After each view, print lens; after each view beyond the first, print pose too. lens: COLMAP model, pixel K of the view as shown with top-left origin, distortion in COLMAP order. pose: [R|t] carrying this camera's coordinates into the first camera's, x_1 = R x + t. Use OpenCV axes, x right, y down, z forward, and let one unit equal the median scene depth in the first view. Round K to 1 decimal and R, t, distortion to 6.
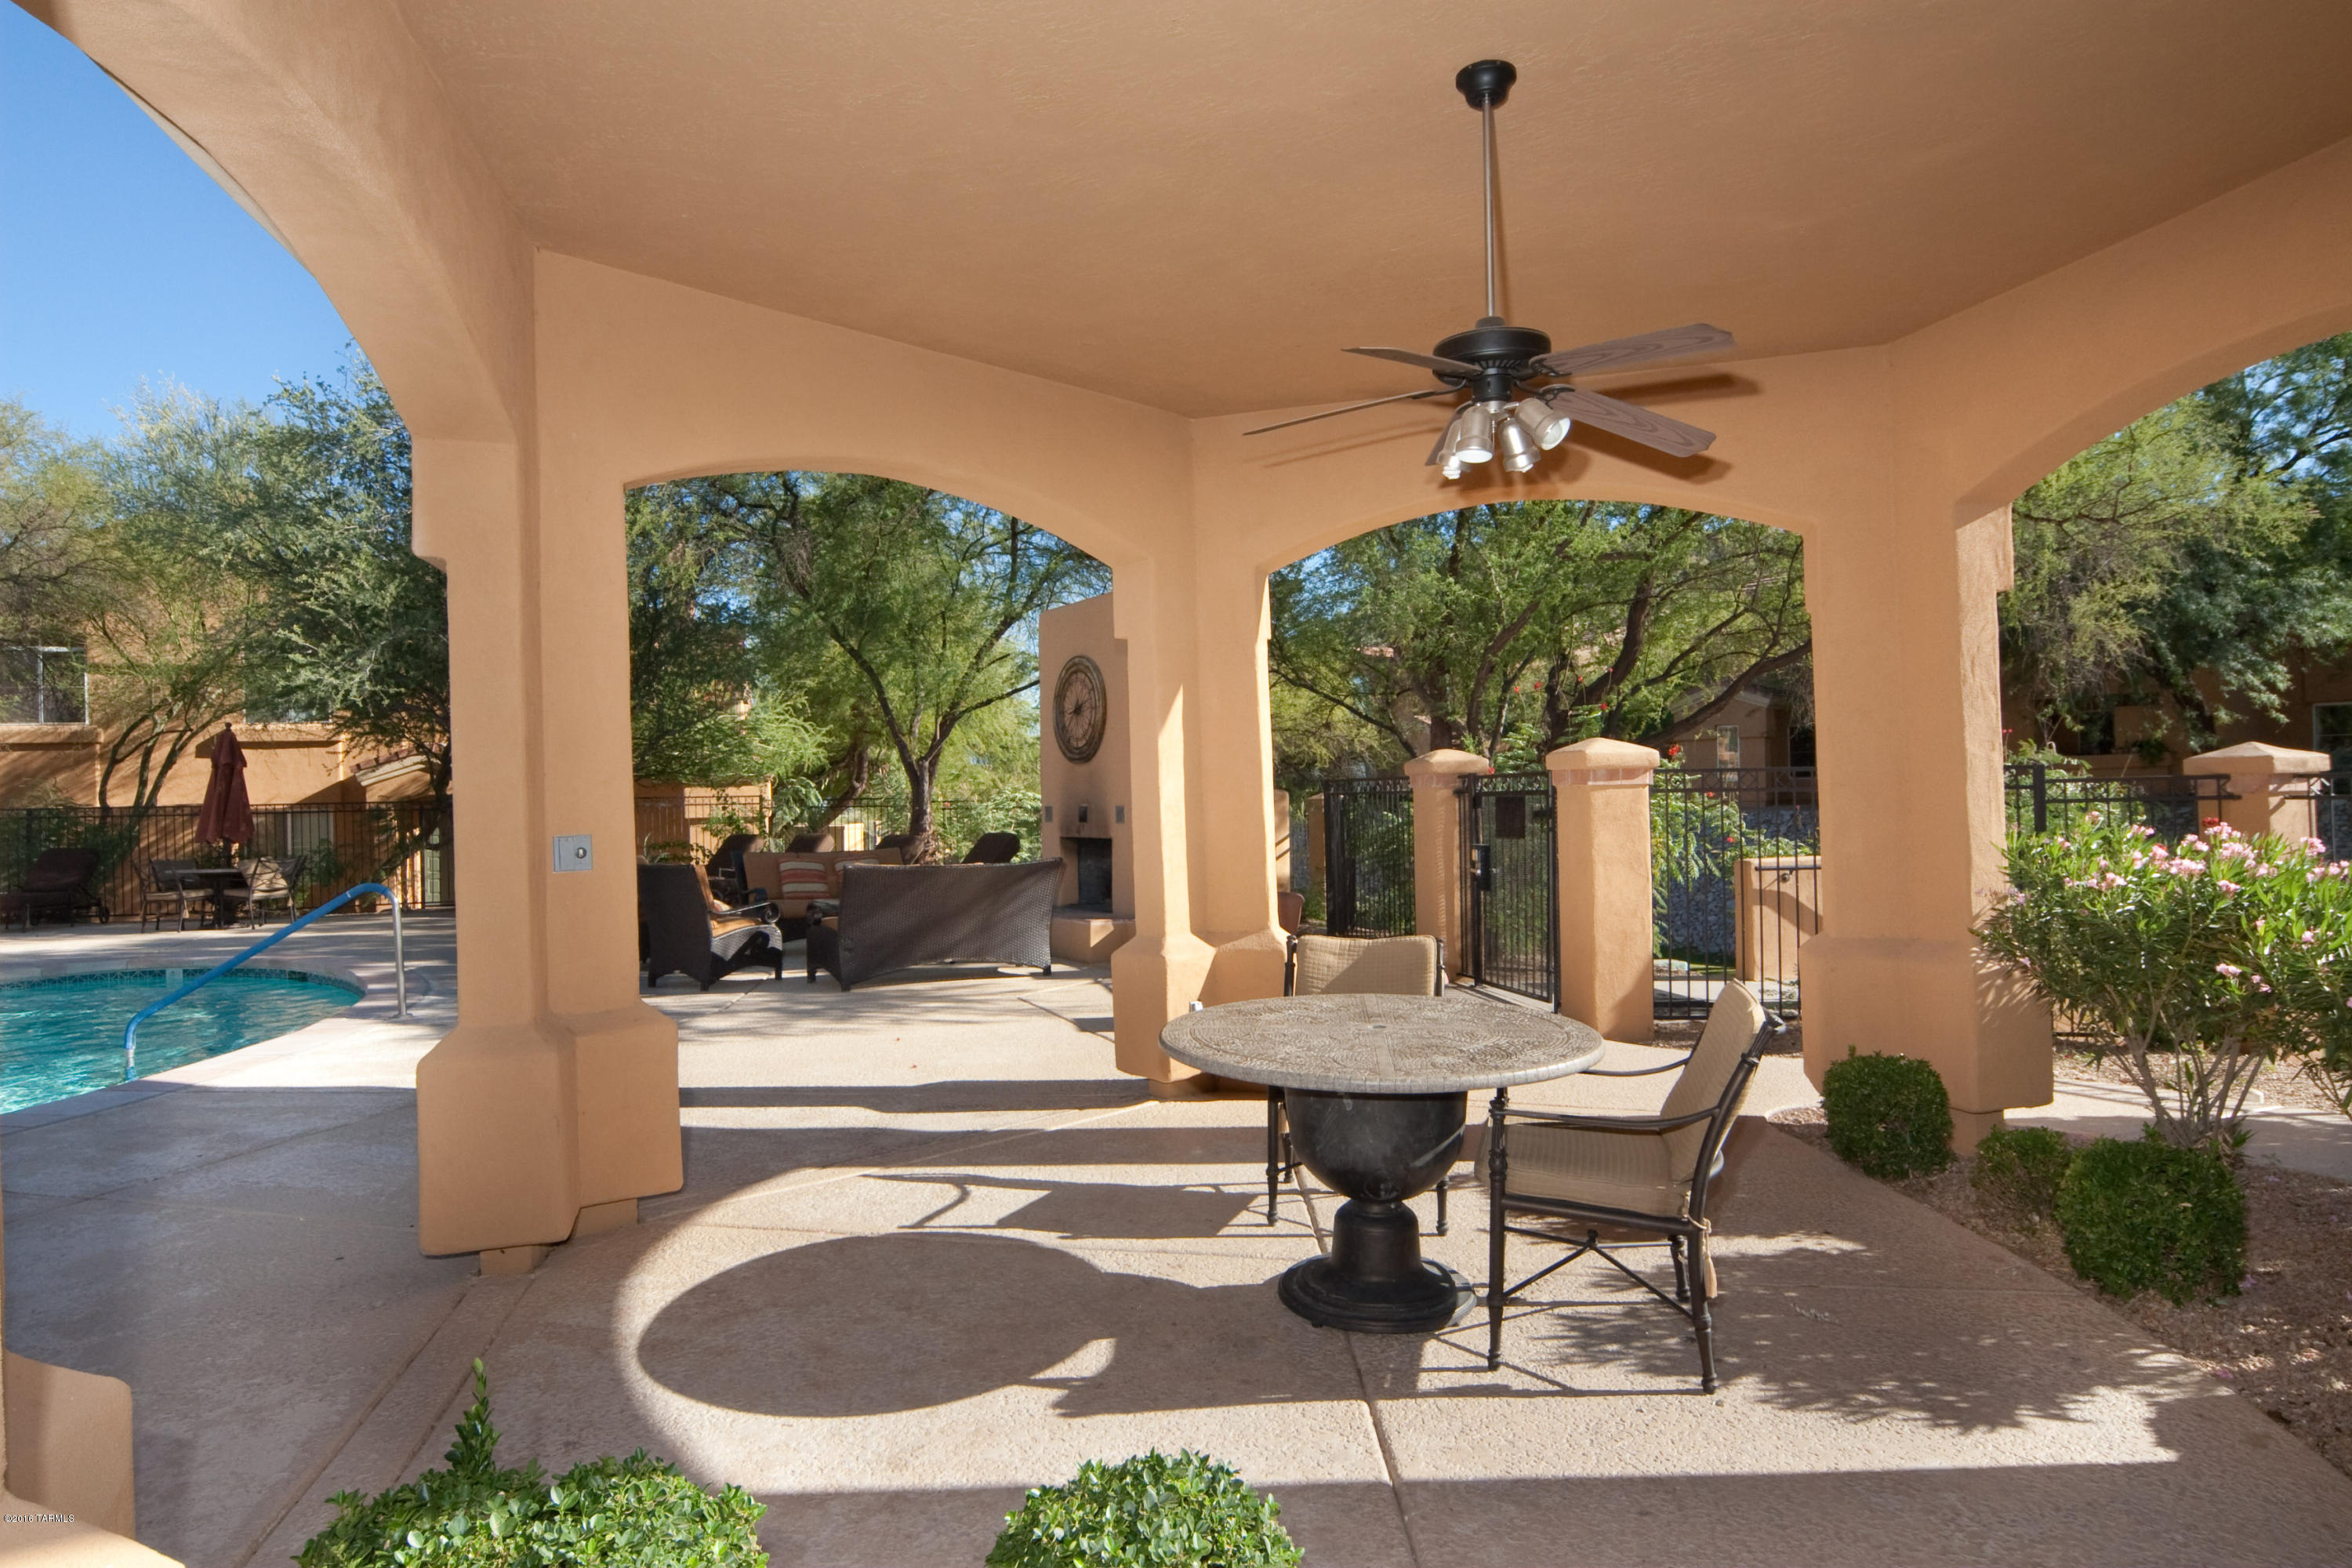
lens RADIAL K [[1304.8, 0, 1174.6], [0, 1304.8, 793.6], [0, 0, 1]] dist [-0.018480, 0.000661]
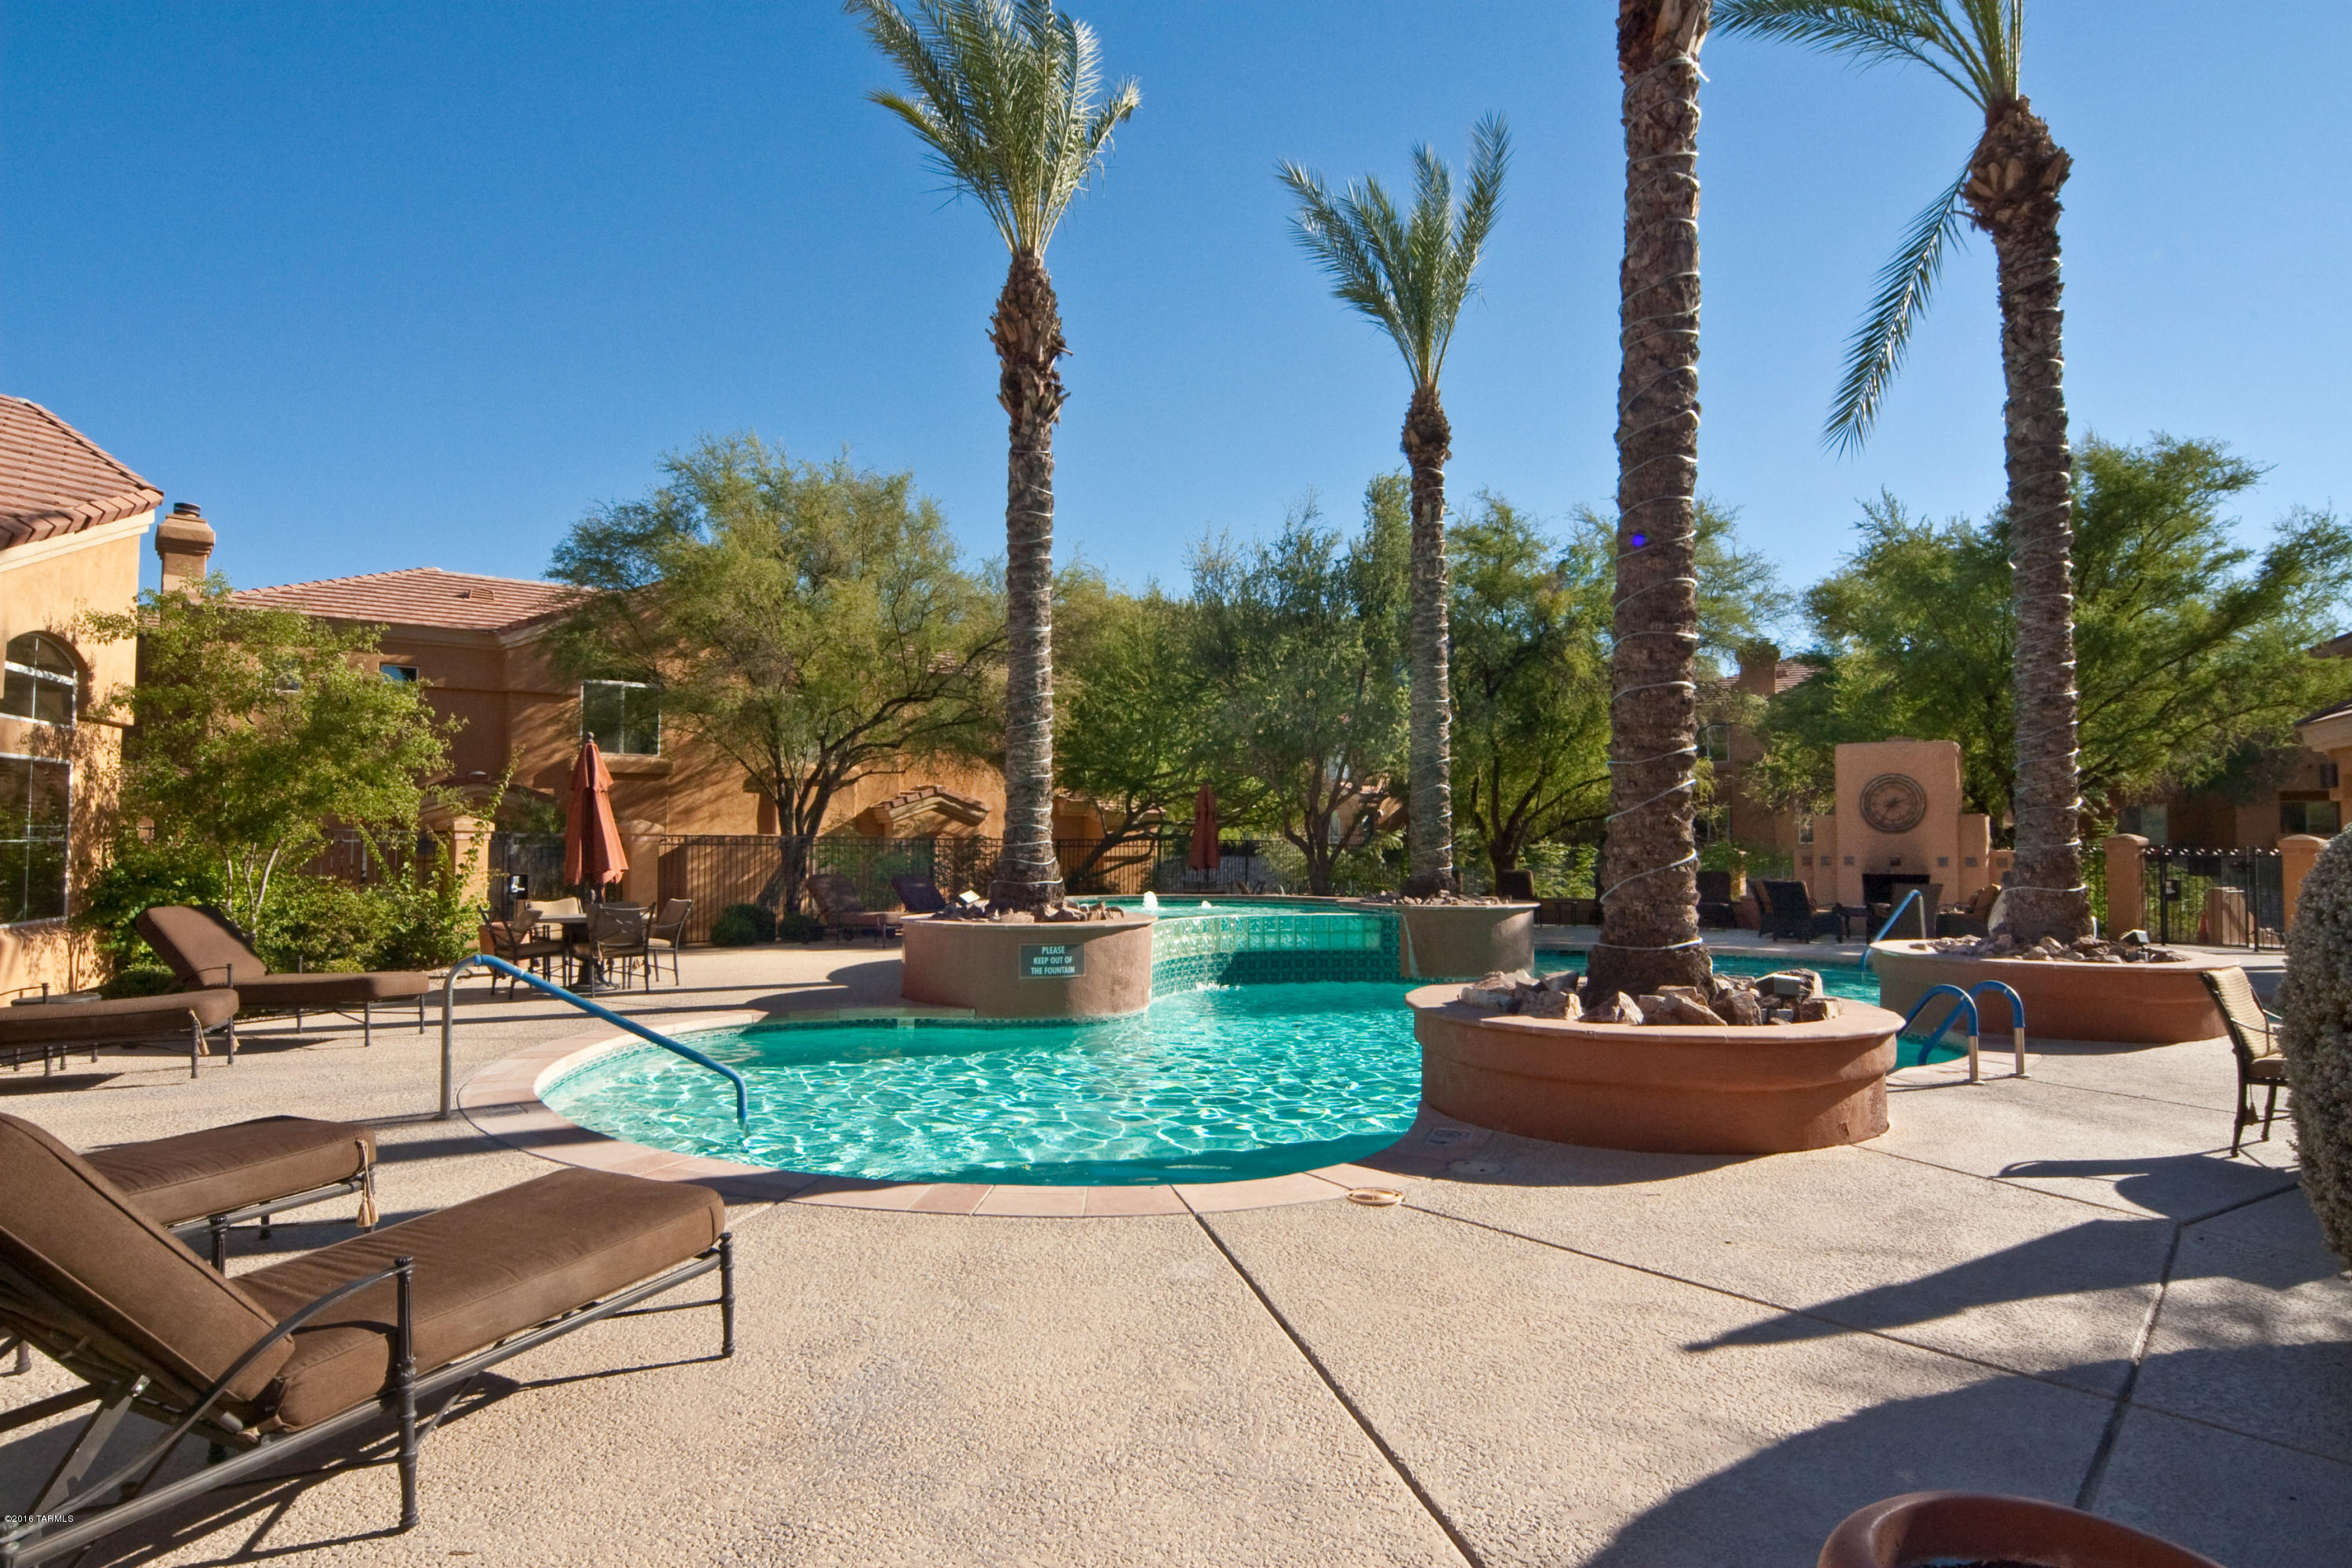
lens RADIAL K [[1304.8, 0, 1174.6], [0, 1304.8, 793.6], [0, 0, 1]] dist [-0.018480, 0.000661]
pose [[0.926082, 0.038378, 0.375366, -1.414252], [-0.023977, 0.998789, -0.042962, 0.019329], [-0.376561, 0.030786, 0.925880, -0.249531]]
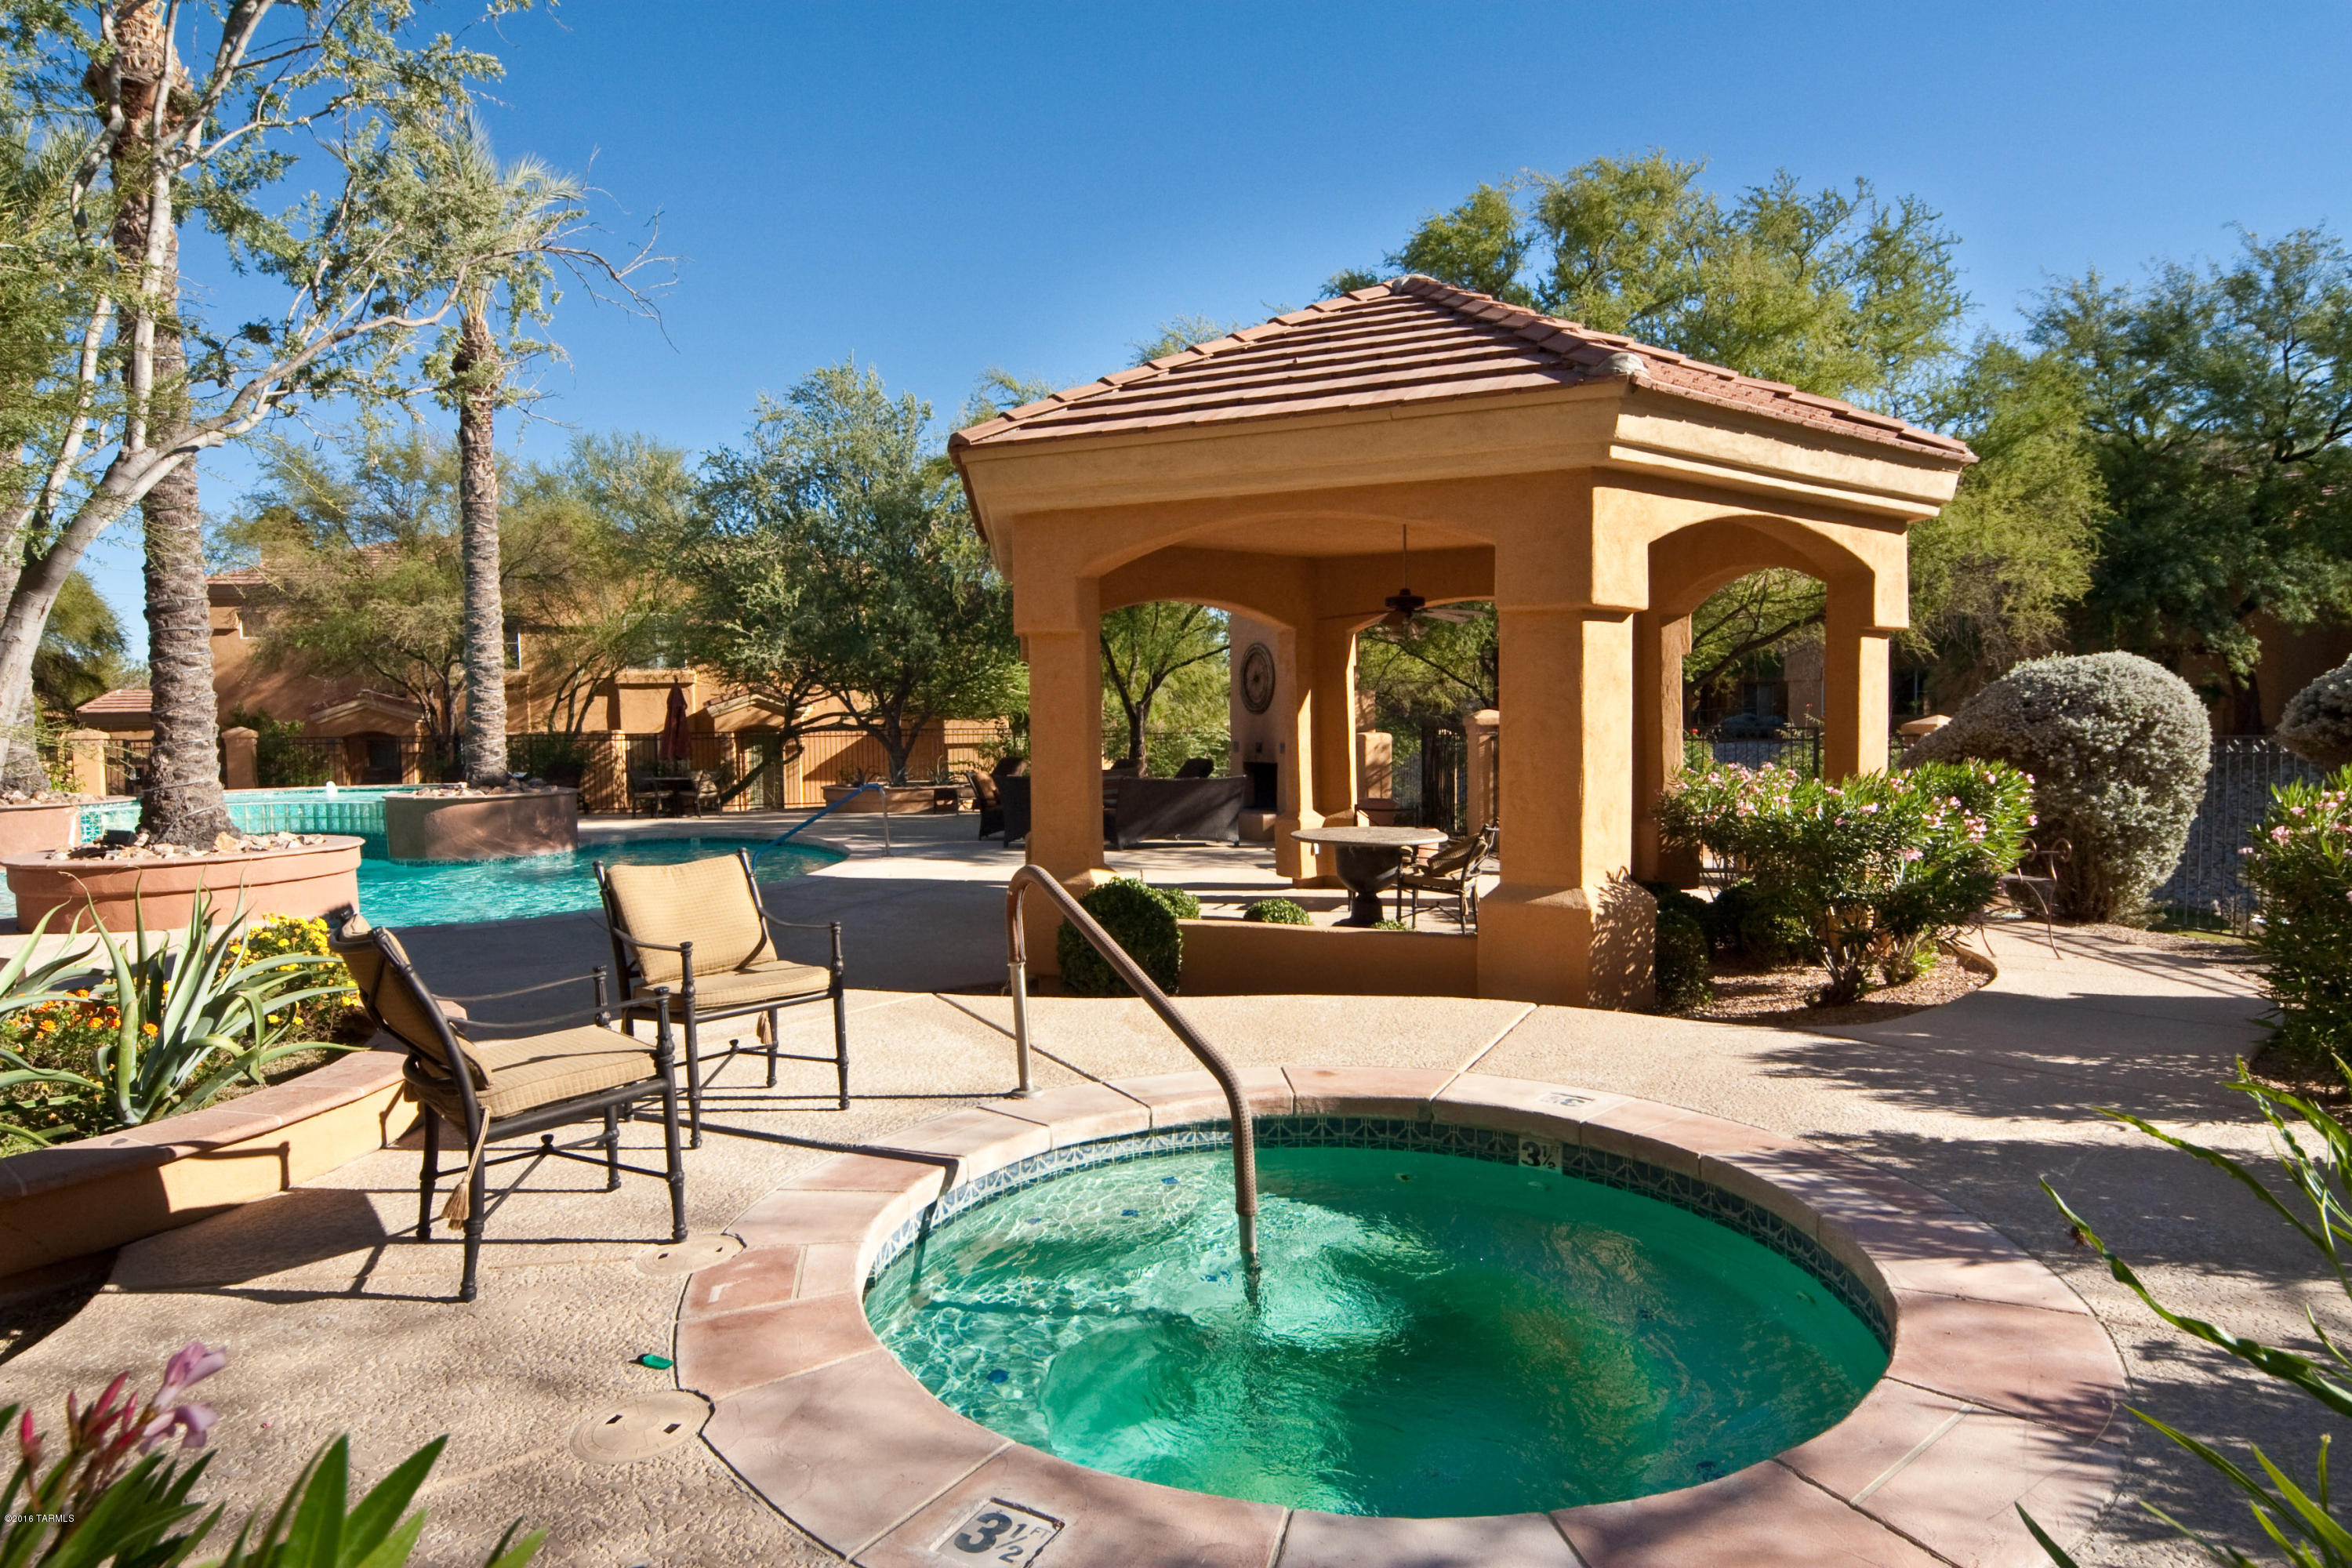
lens RADIAL K [[1304.8, 0, 1174.6], [0, 1304.8, 793.6], [0, 0, 1]] dist [-0.018480, 0.000661]
pose [[0.991742, 0.014516, -0.127427, 0.023211], [-0.007102, 0.998266, 0.058443, -0.015545], [0.128055, -0.057055, 0.990125, -0.448211]]
